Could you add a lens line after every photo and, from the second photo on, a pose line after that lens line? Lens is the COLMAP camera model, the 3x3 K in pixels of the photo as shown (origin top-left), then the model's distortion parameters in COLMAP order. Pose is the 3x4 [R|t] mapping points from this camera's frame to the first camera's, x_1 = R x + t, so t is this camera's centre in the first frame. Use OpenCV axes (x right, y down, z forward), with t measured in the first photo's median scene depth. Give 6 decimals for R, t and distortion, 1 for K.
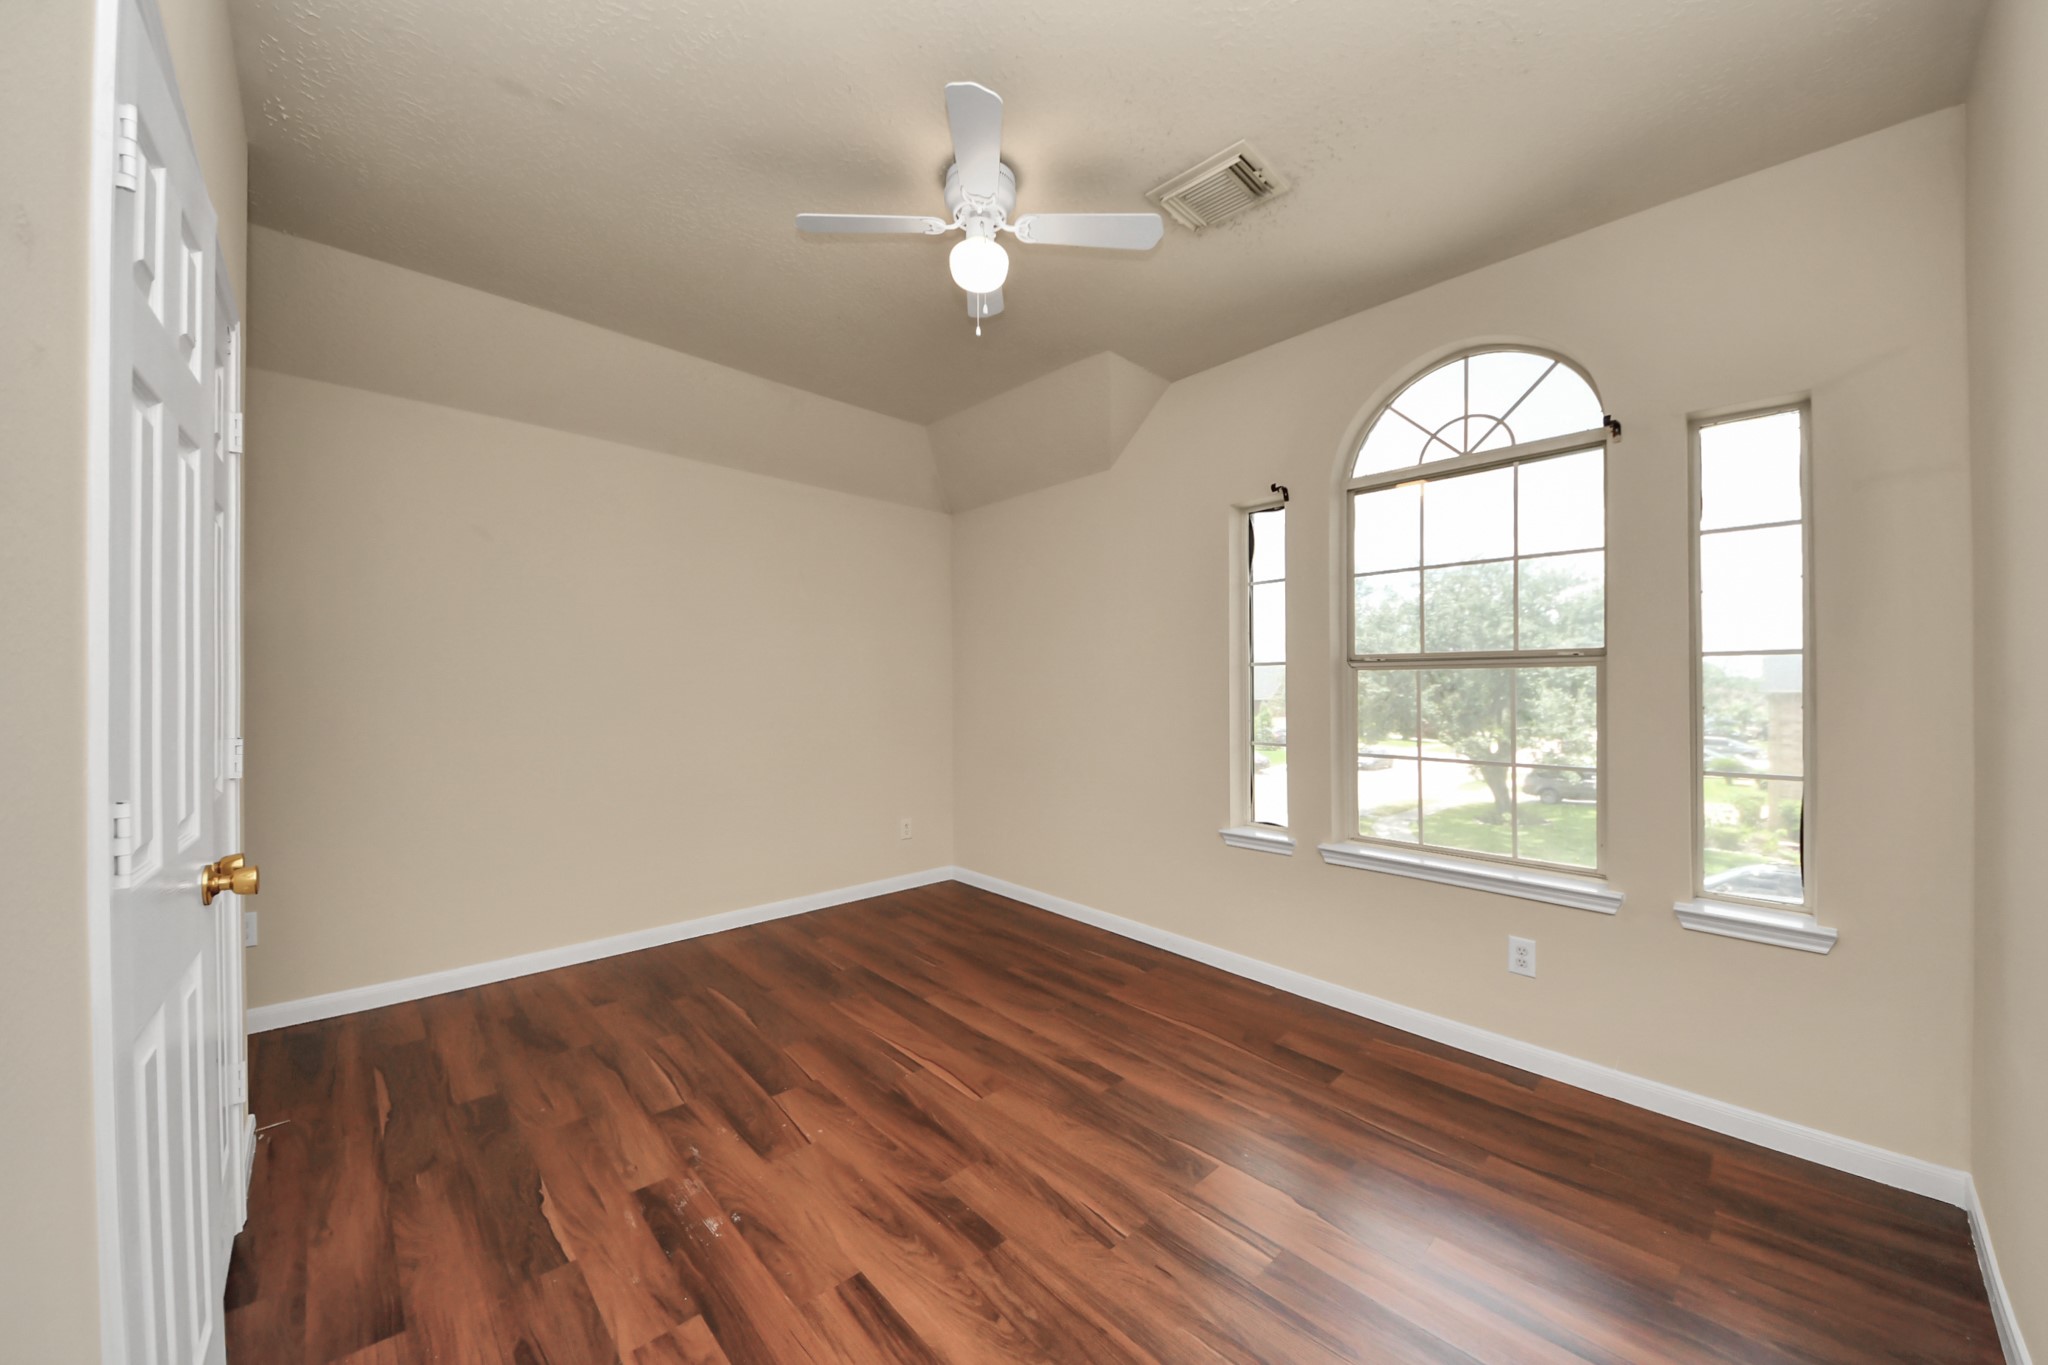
lens RADIAL K [[736.8, 0, 1023.9], [0, 736.8, 666.5], [0, 0, 1]] dist [0.010358, -0.001104]
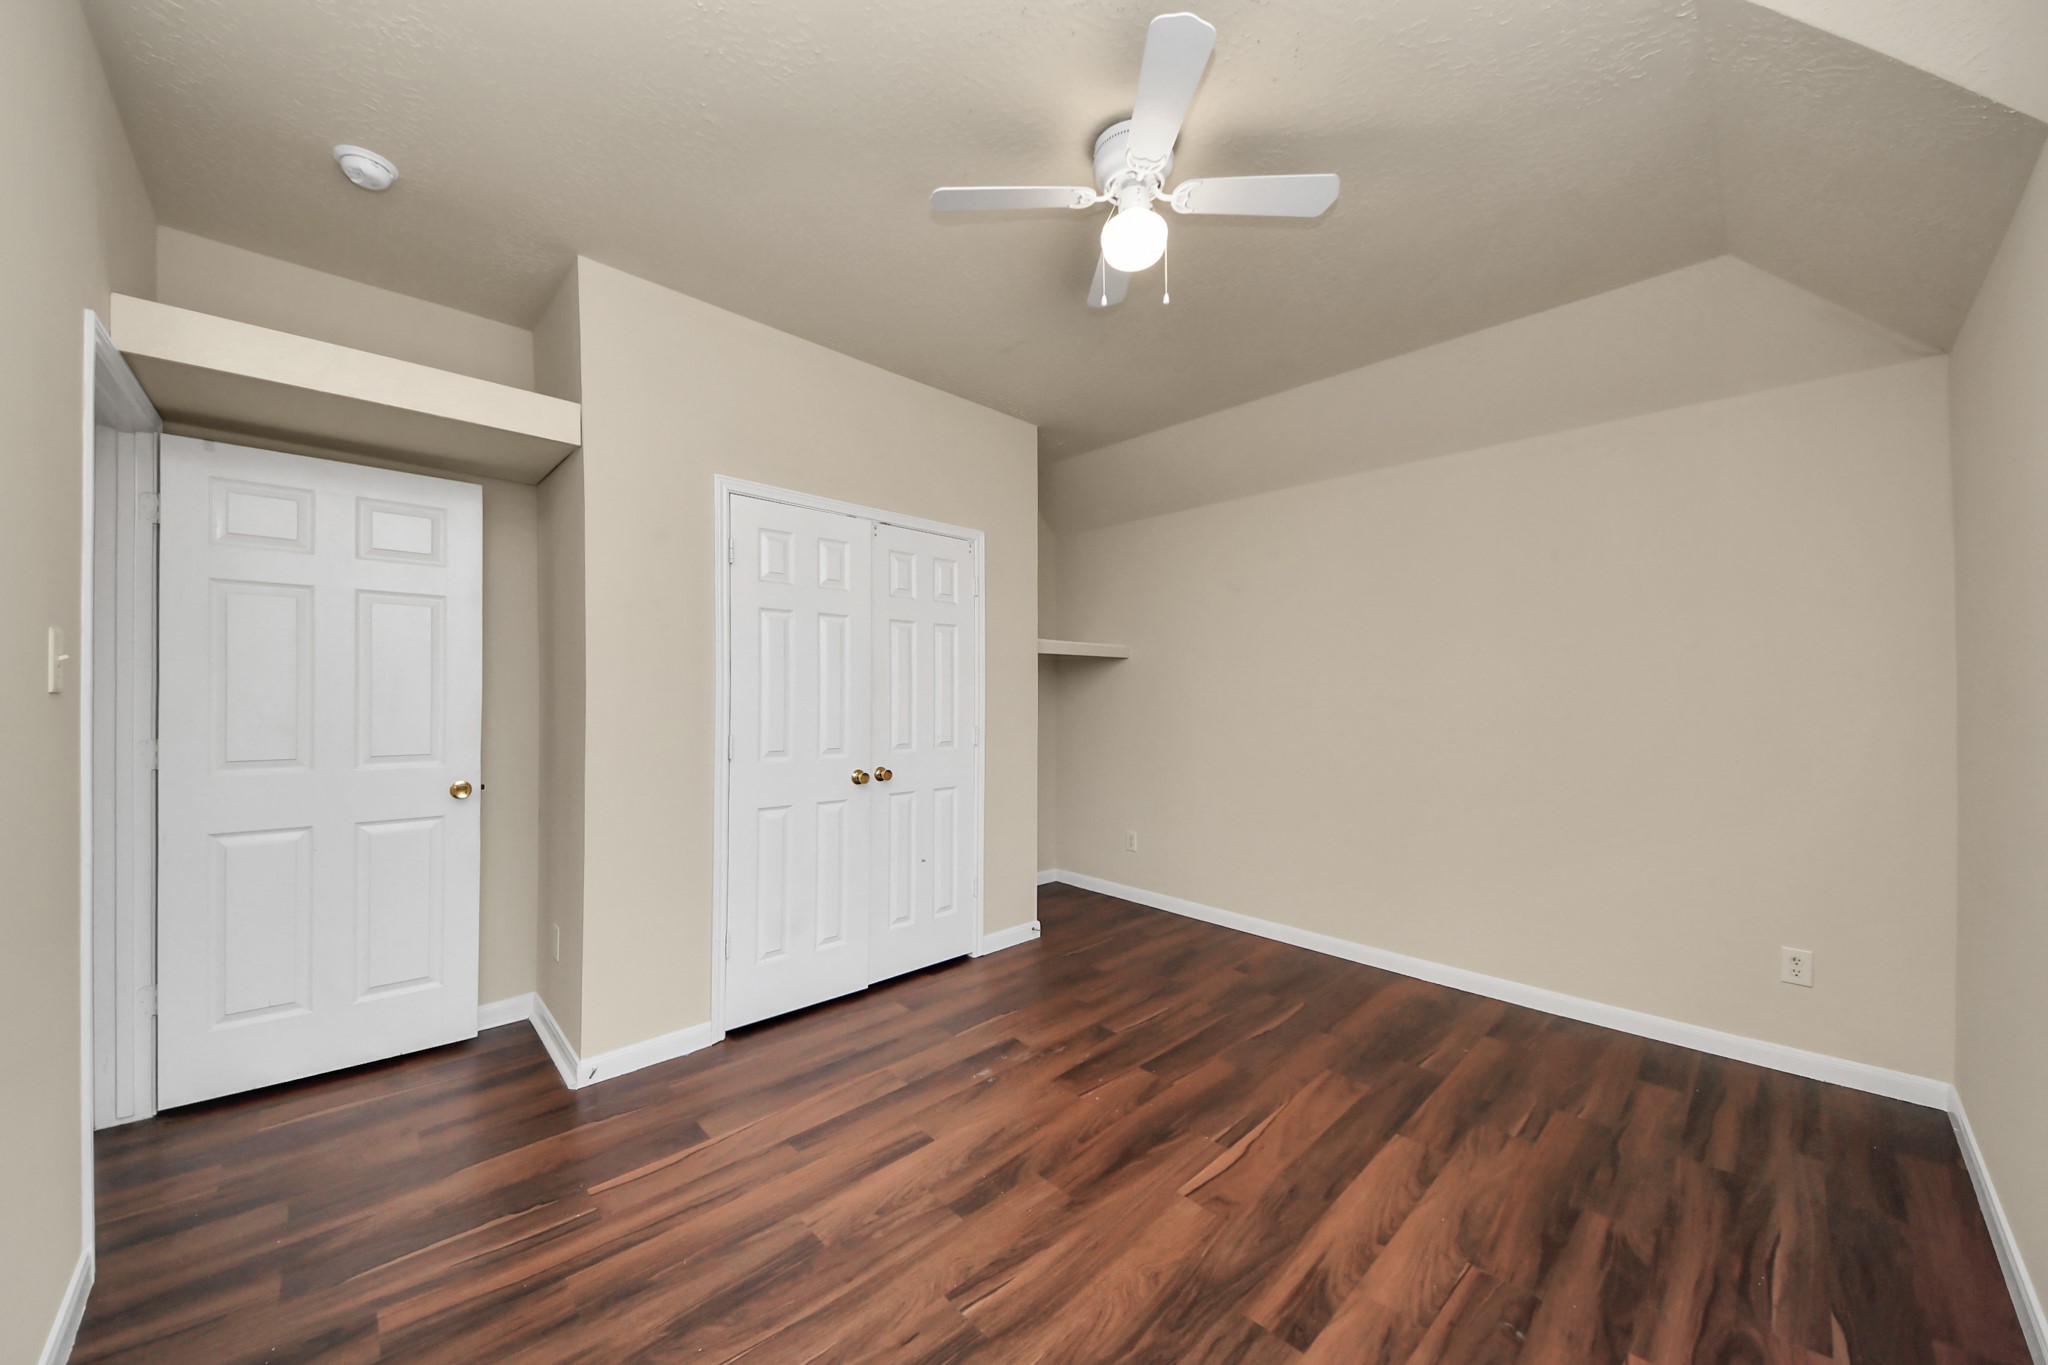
lens RADIAL K [[736.8, 0, 1023.1], [0, 736.8, 695.4], [0, 0, 1]] dist [0.010358, -0.001104]
pose [[0.025771, 0.003669, -0.999661, 0.798490], [0.008114, 0.999960, 0.003879, -0.000273], [0.999635, -0.008211, 0.025740, 0.799631]]
